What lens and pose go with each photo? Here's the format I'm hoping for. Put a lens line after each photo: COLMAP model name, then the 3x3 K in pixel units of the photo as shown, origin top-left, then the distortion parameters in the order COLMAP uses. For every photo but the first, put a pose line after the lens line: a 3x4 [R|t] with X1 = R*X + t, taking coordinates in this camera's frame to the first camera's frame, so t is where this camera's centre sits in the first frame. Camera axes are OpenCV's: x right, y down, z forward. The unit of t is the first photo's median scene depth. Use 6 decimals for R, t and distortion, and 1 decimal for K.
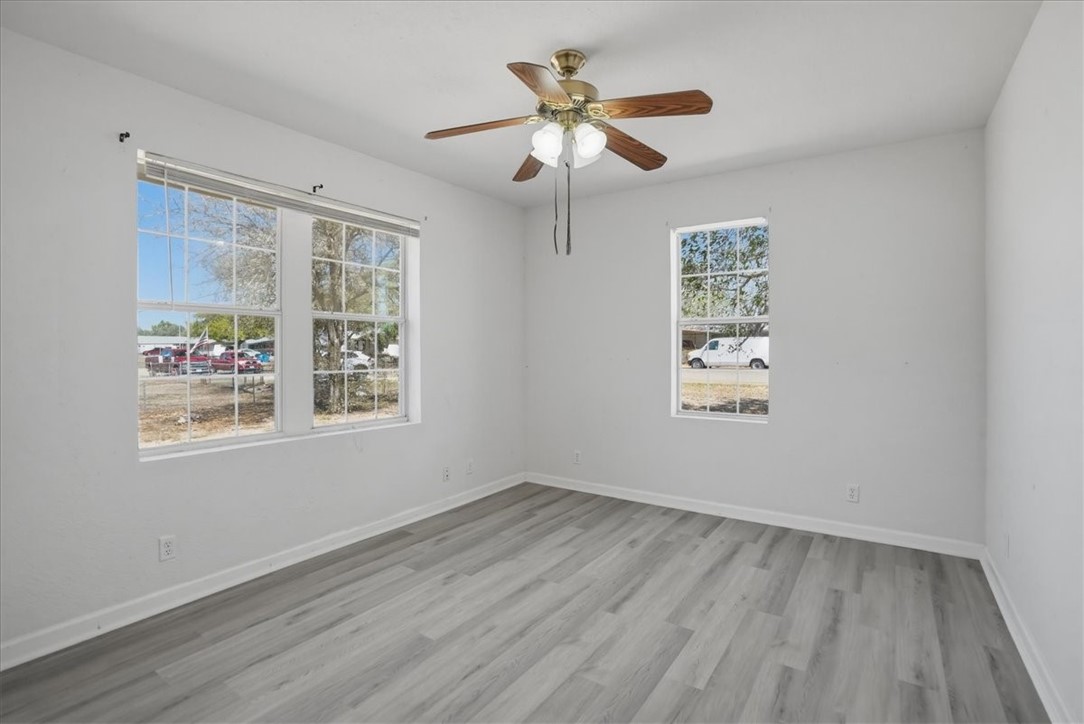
lens RADIAL K [[527.0, 0, 538.5], [0, 527.0, 364.7], [0, 0, 1]] dist [-0.065618, 0.027301]
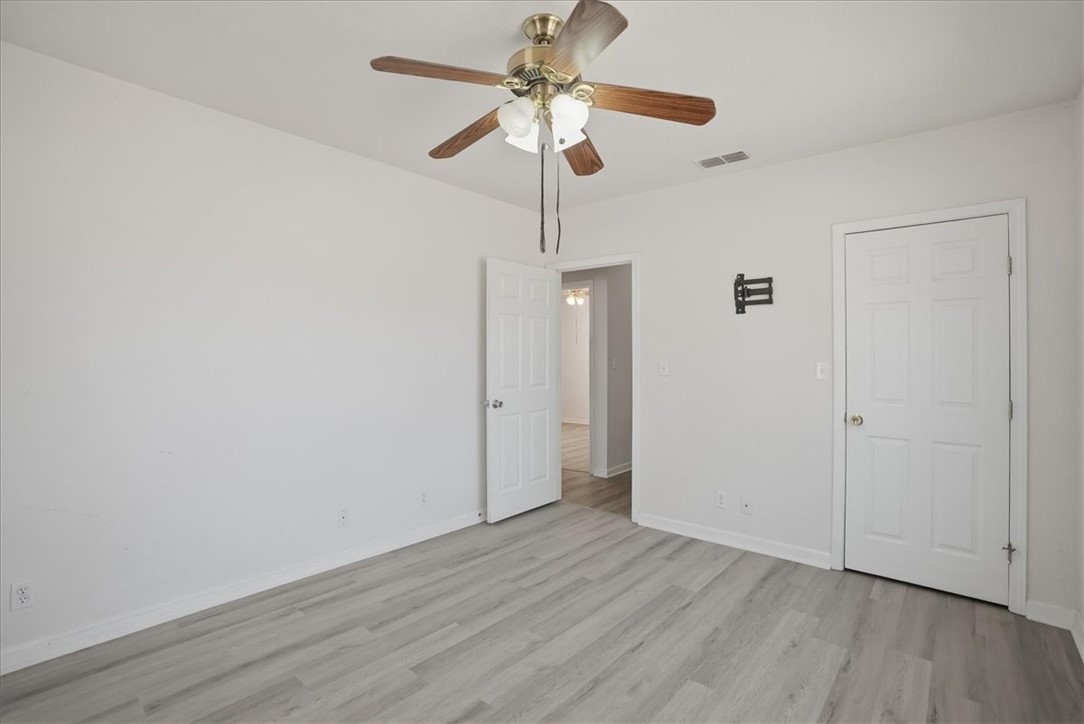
lens RADIAL K [[527.0, 0, 538.5], [0, 527.0, 364.7], [0, 0, 1]] dist [-0.065618, 0.027301]
pose [[-0.995445, -0.005909, 0.095155, -0.015073], [-0.001820, 0.999073, 0.043006, -0.078723], [-0.095321, 0.042637, -0.994533, 2.087732]]
